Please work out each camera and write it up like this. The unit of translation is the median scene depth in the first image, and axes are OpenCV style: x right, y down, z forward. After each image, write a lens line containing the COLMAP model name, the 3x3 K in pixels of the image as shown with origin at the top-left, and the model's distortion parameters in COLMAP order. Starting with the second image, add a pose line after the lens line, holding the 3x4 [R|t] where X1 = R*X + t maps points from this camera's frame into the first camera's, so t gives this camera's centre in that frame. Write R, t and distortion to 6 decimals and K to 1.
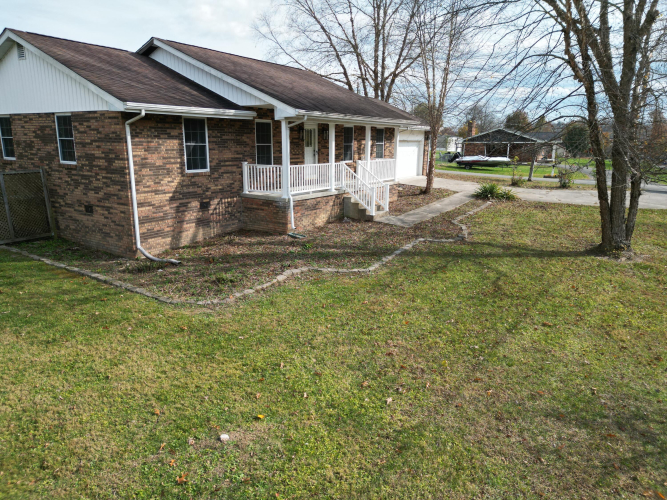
lens RADIAL K [[414.3, 0, 333.5], [0, 414.3, 250.0], [0, 0, 1]] dist [0.005682, -0.025055]
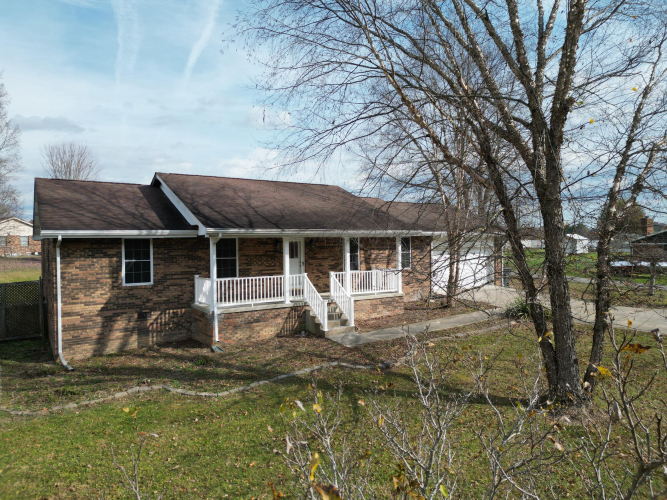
lens RADIAL K [[414.3, 0, 333.5], [0, 414.3, 250.0], [0, 0, 1]] dist [0.005682, -0.025055]
pose [[0.934092, -0.024470, -0.356193, 0.546001], [-0.063338, 0.970467, -0.232770, -0.054460], [0.351369, 0.239989, 0.904956, 0.159259]]
